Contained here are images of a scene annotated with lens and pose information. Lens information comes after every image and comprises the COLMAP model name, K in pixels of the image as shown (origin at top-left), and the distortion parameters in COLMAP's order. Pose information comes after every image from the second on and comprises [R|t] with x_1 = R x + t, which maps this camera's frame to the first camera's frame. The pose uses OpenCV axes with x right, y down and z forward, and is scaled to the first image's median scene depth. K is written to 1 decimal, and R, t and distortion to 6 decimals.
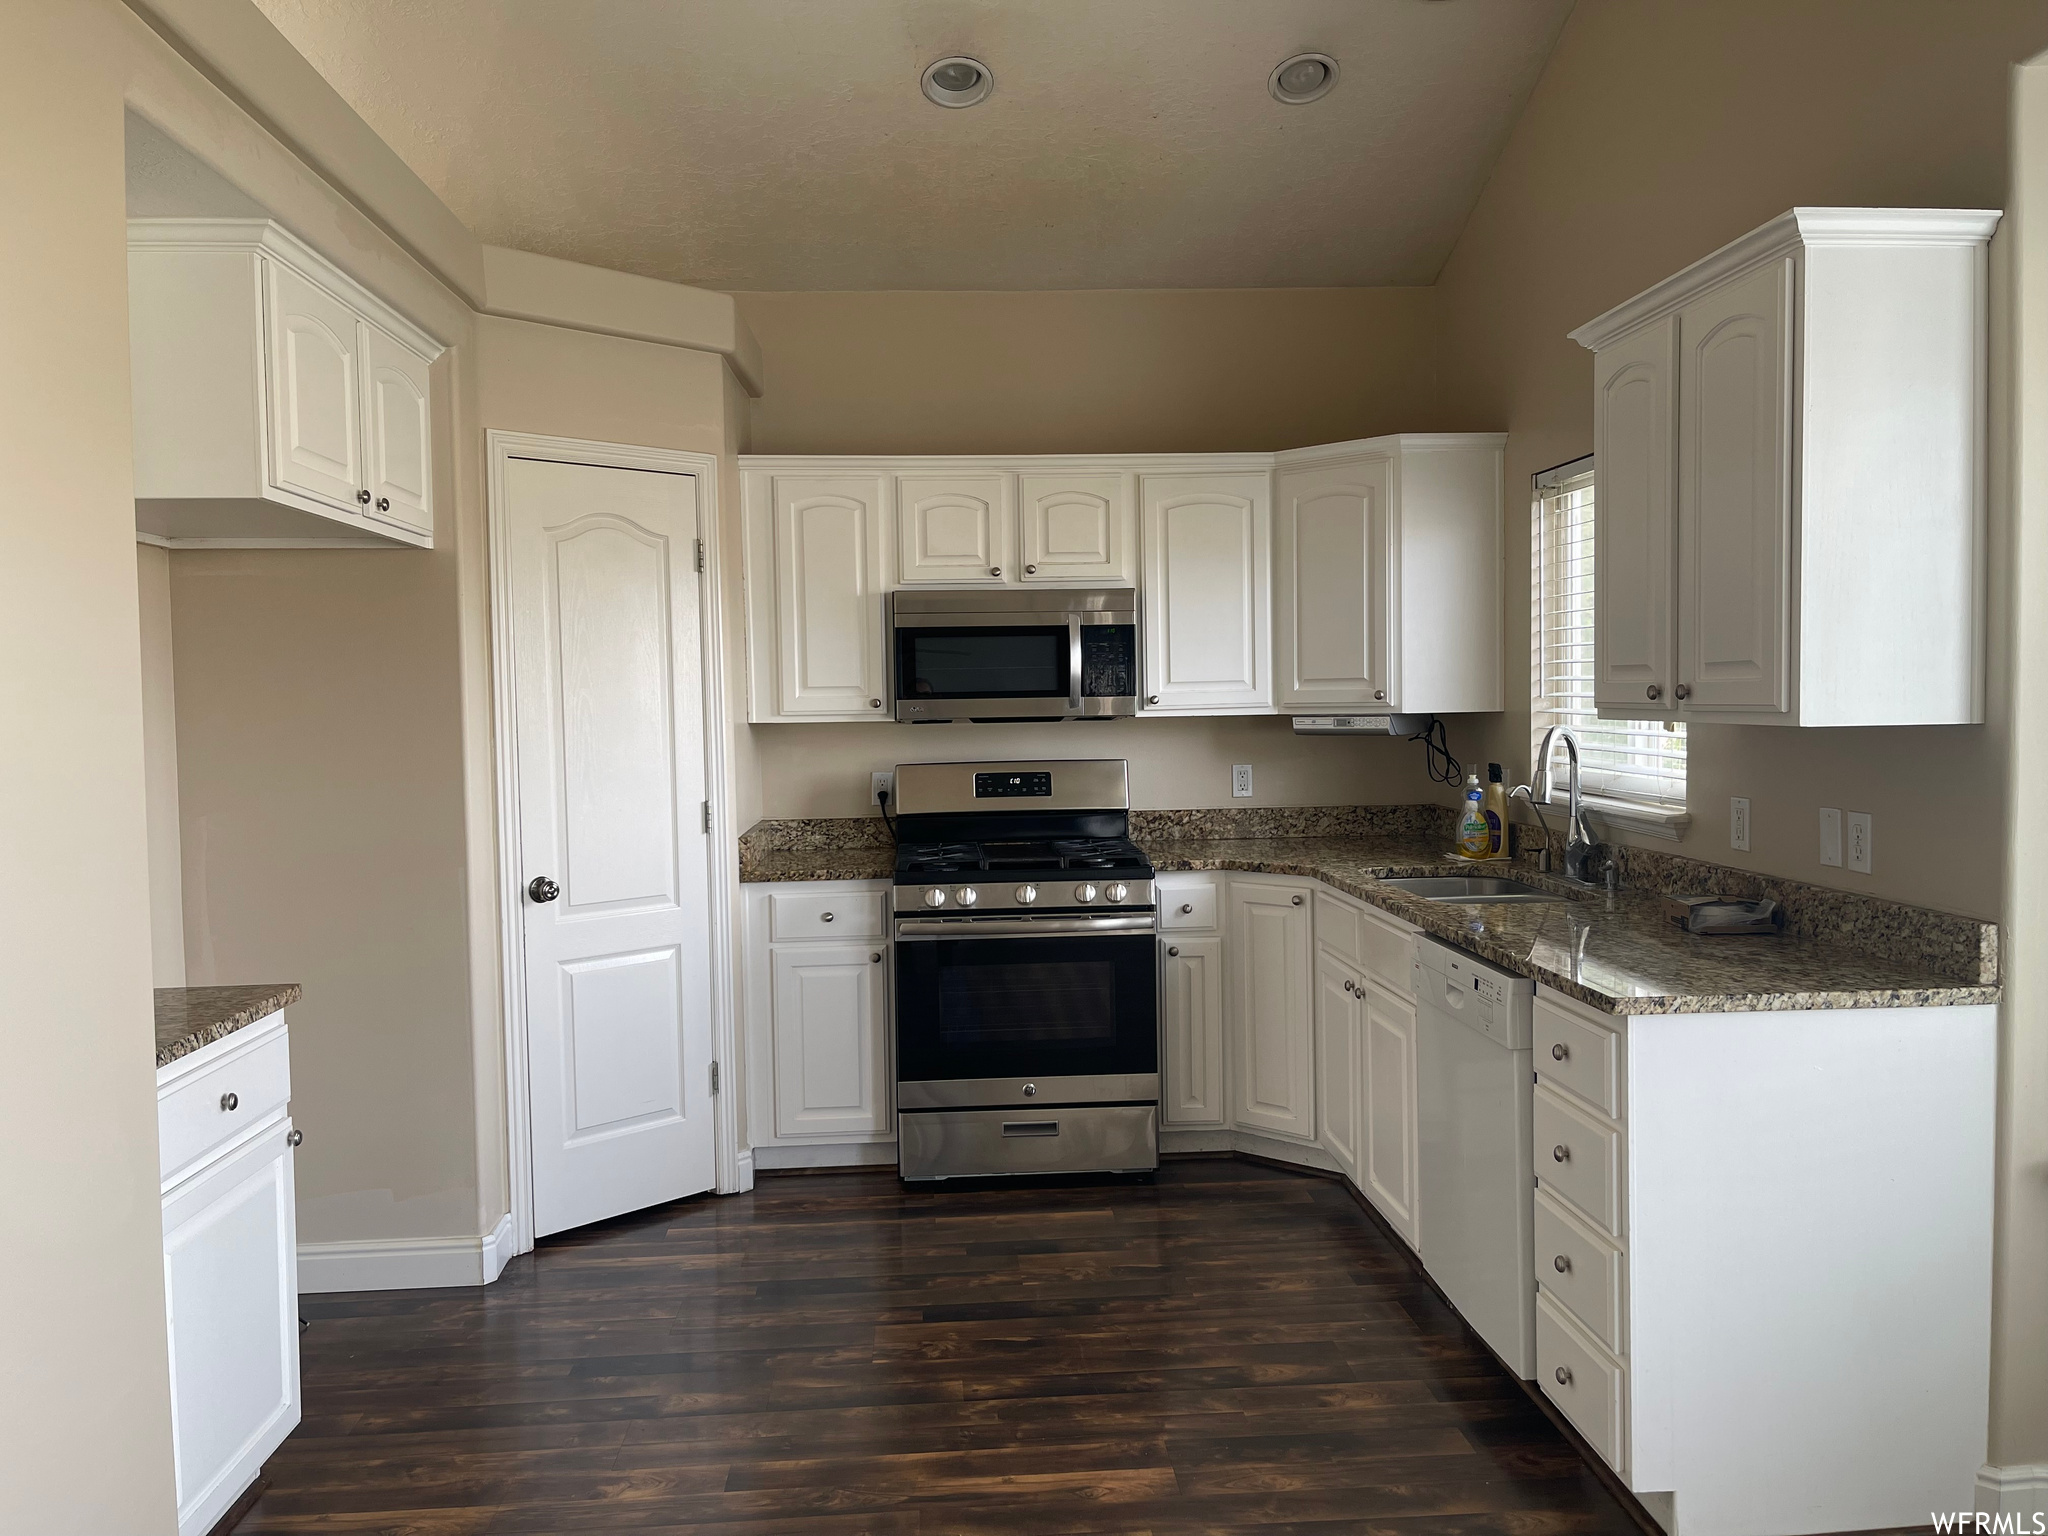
lens RADIAL K [[1542.4, 0, 1024.0], [0, 1542.4, 768.0], [0, 0, 1]] dist [0.075011, -0.103826]
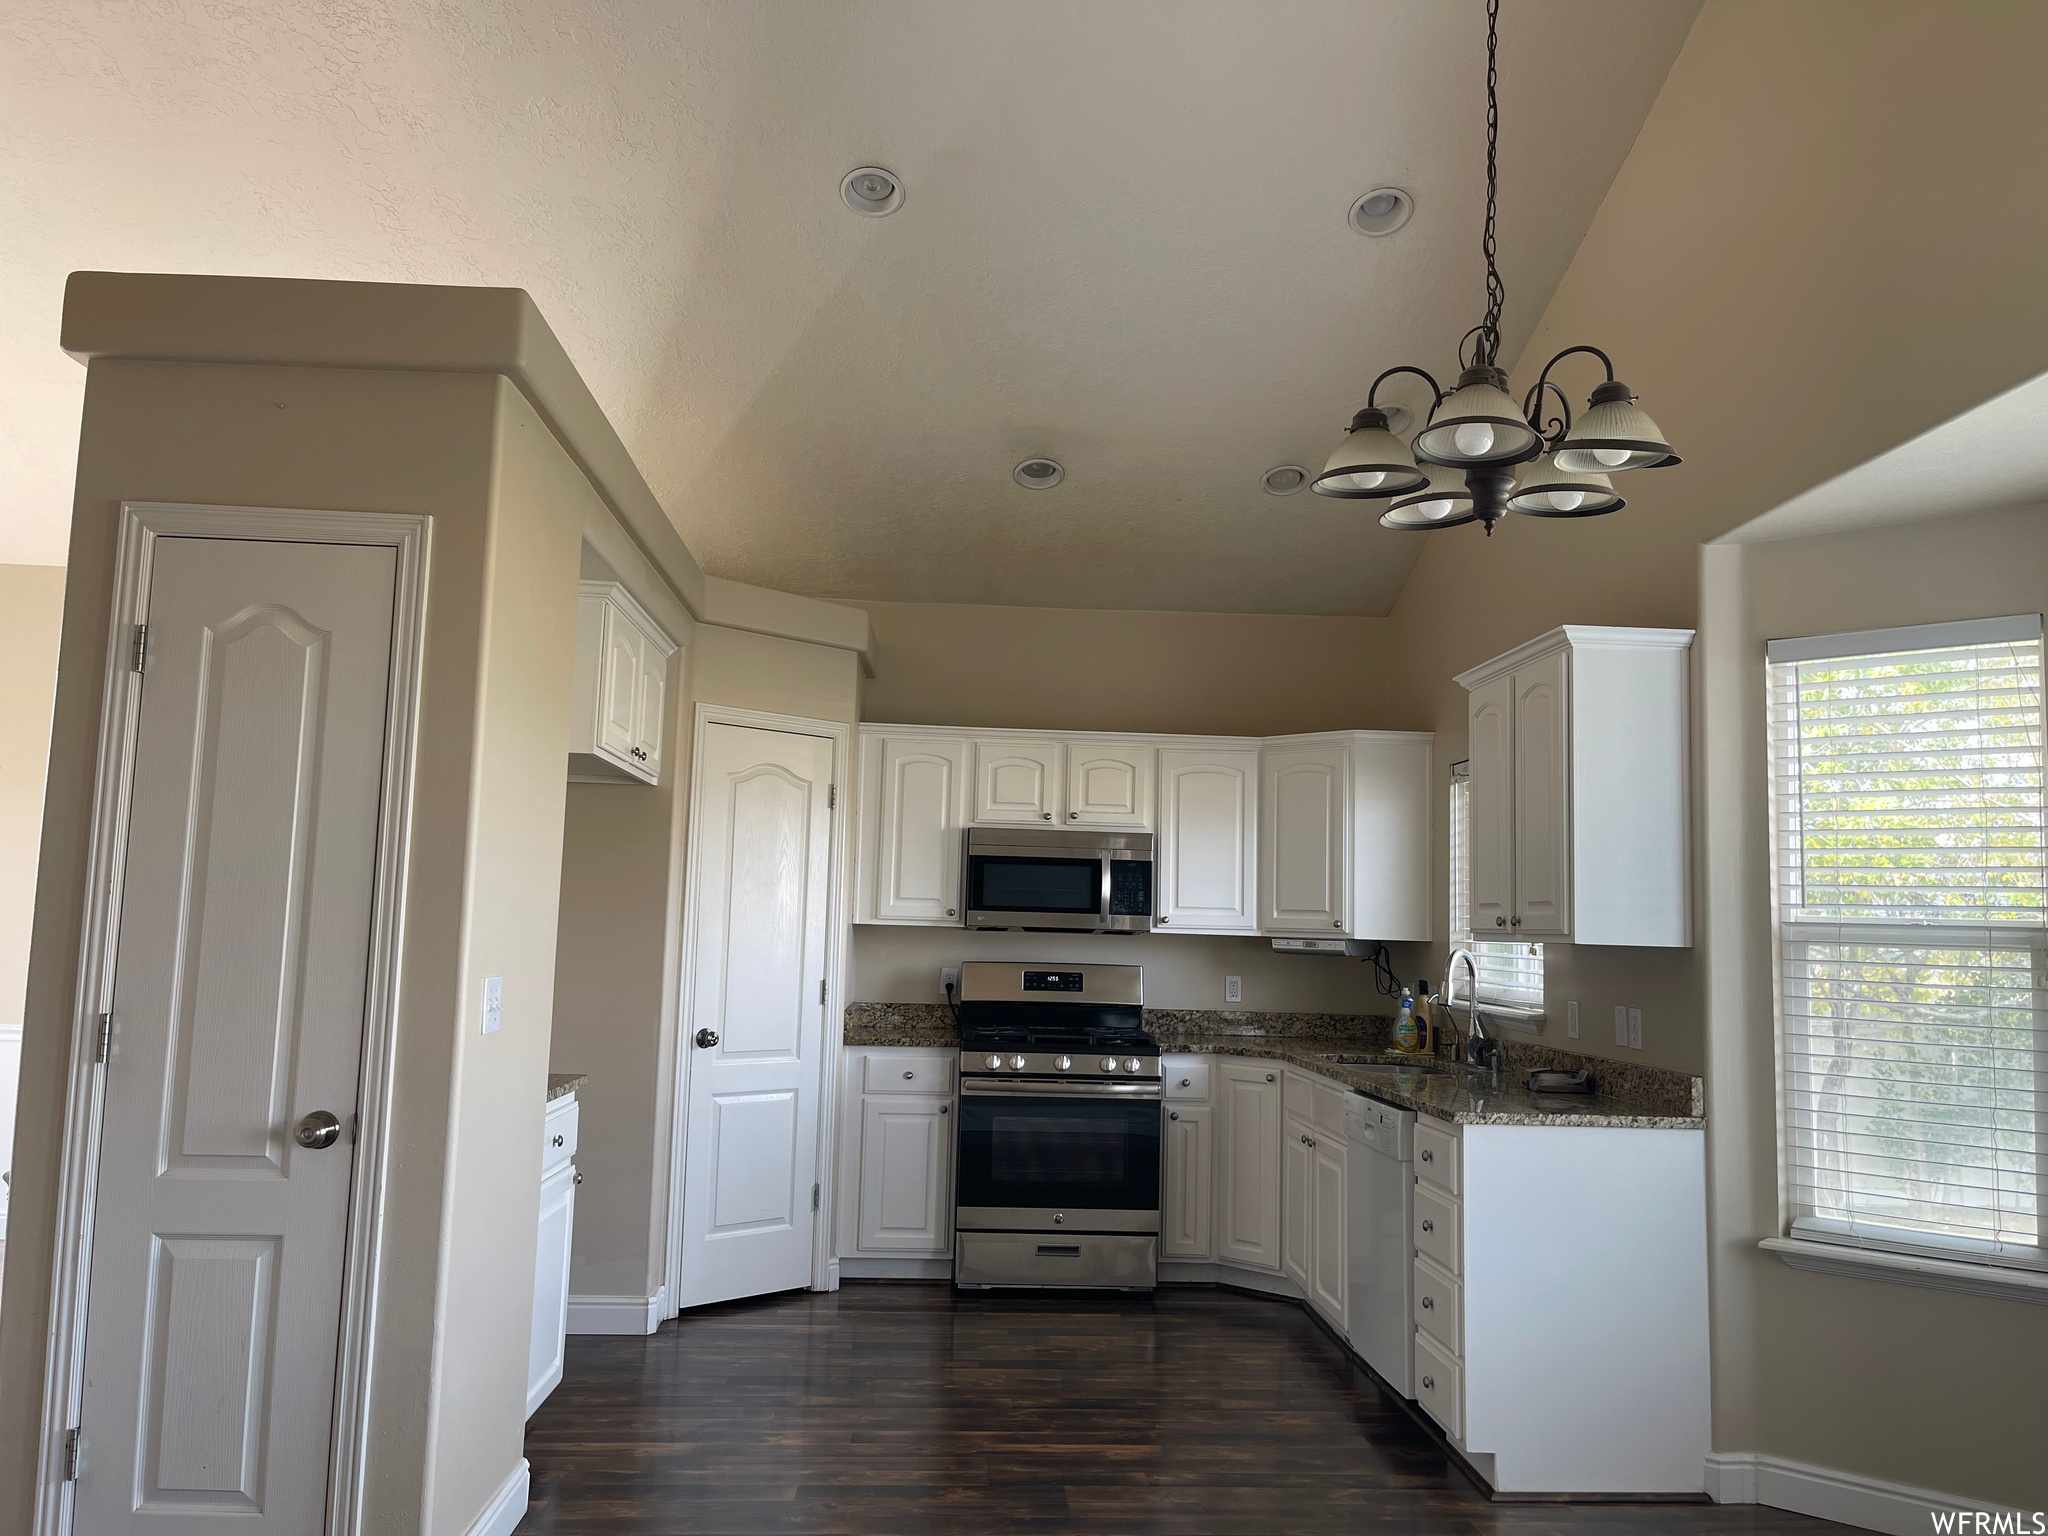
lens RADIAL K [[1547.1, 0, 1024.0], [0, 1547.1, 768.0], [0, 0, 1]] dist [0.079930, -0.086496]
pose [[0.998933, 0.044343, -0.012924, -0.024770], [-0.045797, 0.987243, -0.152489, 0.036290], [0.005998, 0.152918, 0.988221, -0.330738]]
